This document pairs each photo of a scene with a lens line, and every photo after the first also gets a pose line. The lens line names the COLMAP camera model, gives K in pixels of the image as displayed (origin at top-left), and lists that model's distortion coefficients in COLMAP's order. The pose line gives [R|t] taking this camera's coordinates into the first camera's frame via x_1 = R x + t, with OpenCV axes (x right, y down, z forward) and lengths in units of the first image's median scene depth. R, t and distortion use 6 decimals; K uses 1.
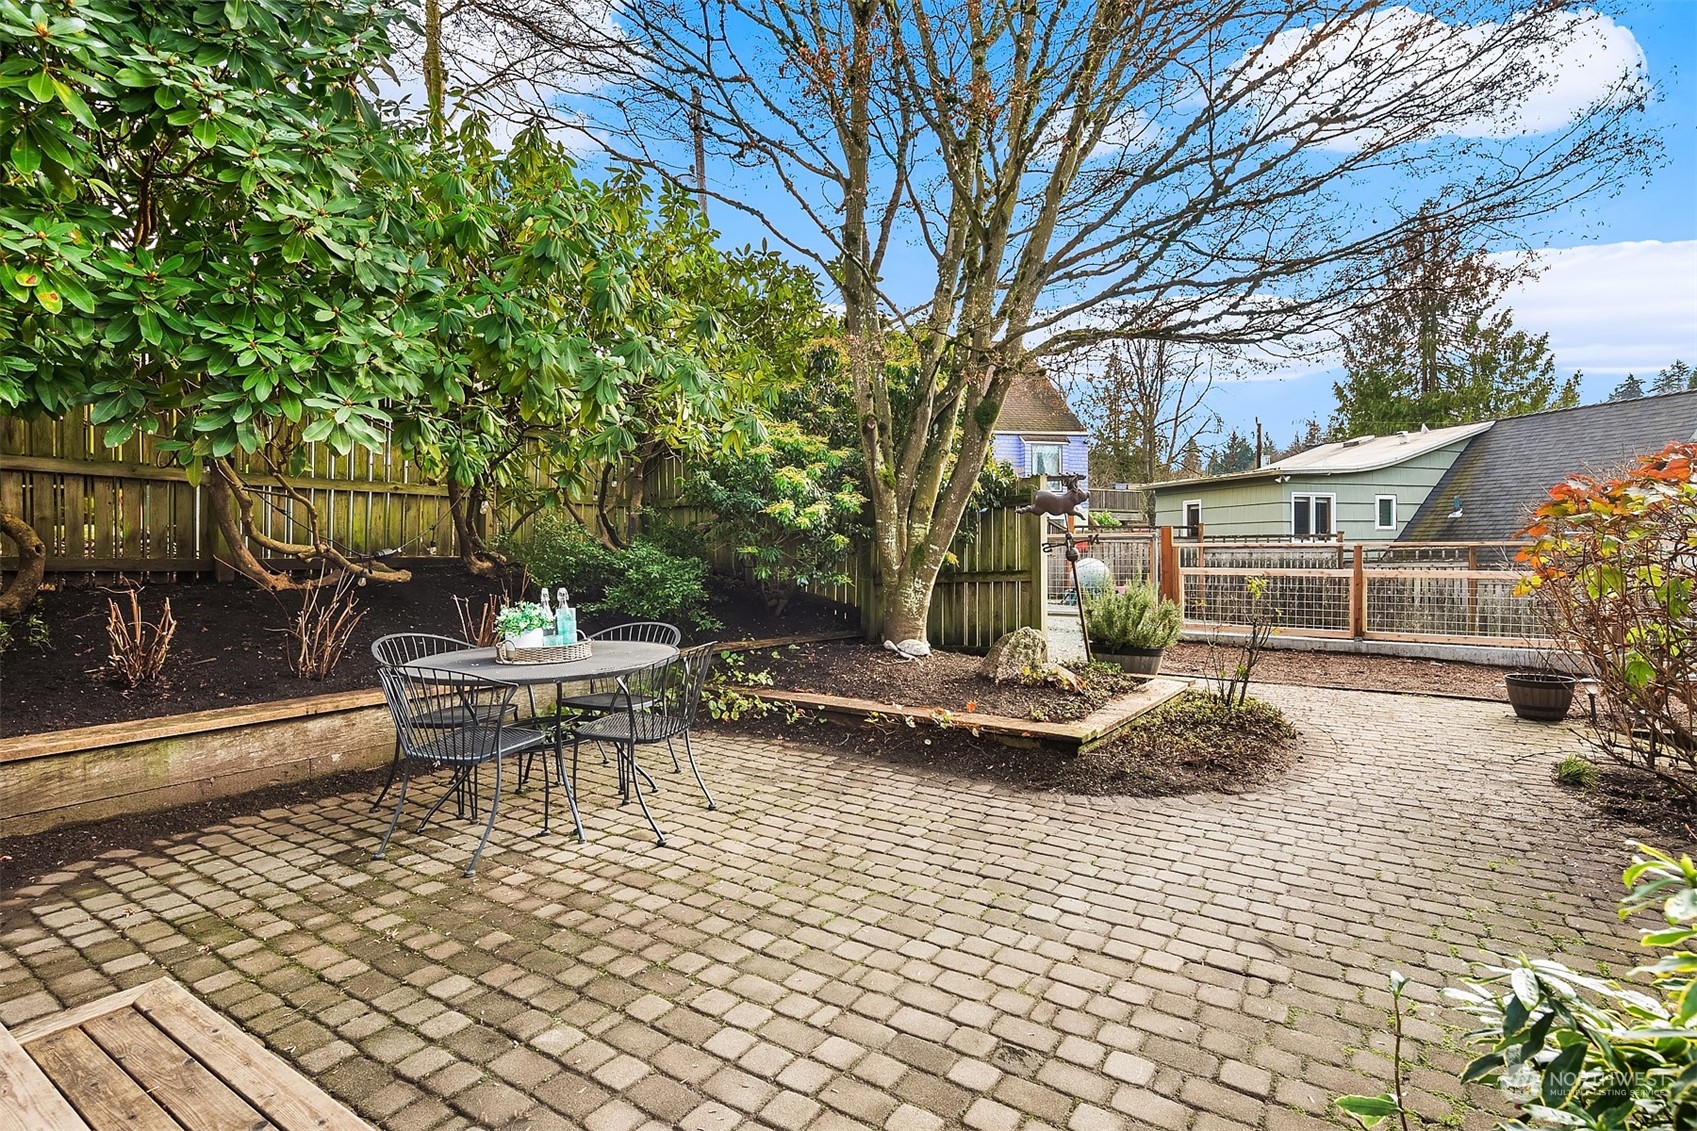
lens RADIAL K [[837.6, 0, 848.5], [0, 837.6, 565.5], [0, 0, 1]] dist [0.000174, -0.001847]
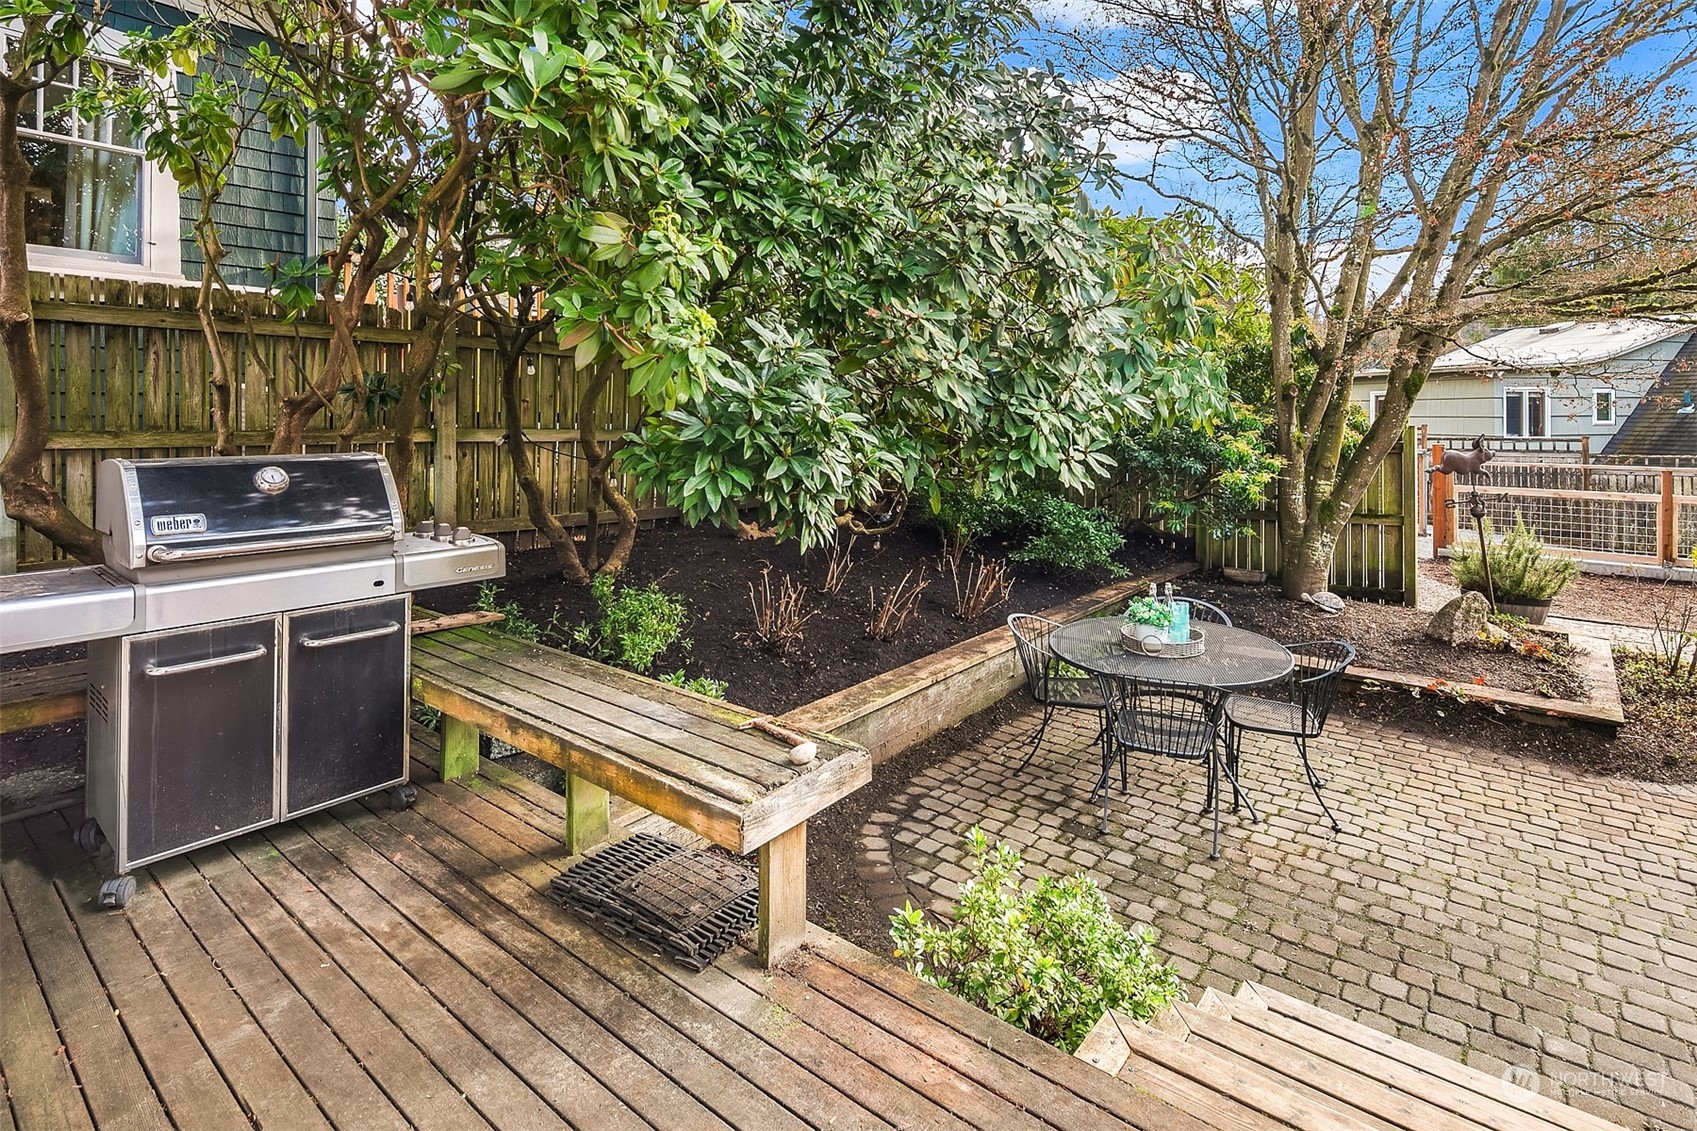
lens RADIAL K [[832.4, 0, 843.9], [0, 832.4, 411.0], [0, 0, 1]] dist [0.000195, -0.001901]
pose [[0.994761, 0.001374, -0.102217, -0.722724], [-0.003670, 0.999745, -0.022283, -0.196239], [0.102160, 0.022541, 0.994513, -0.198774]]
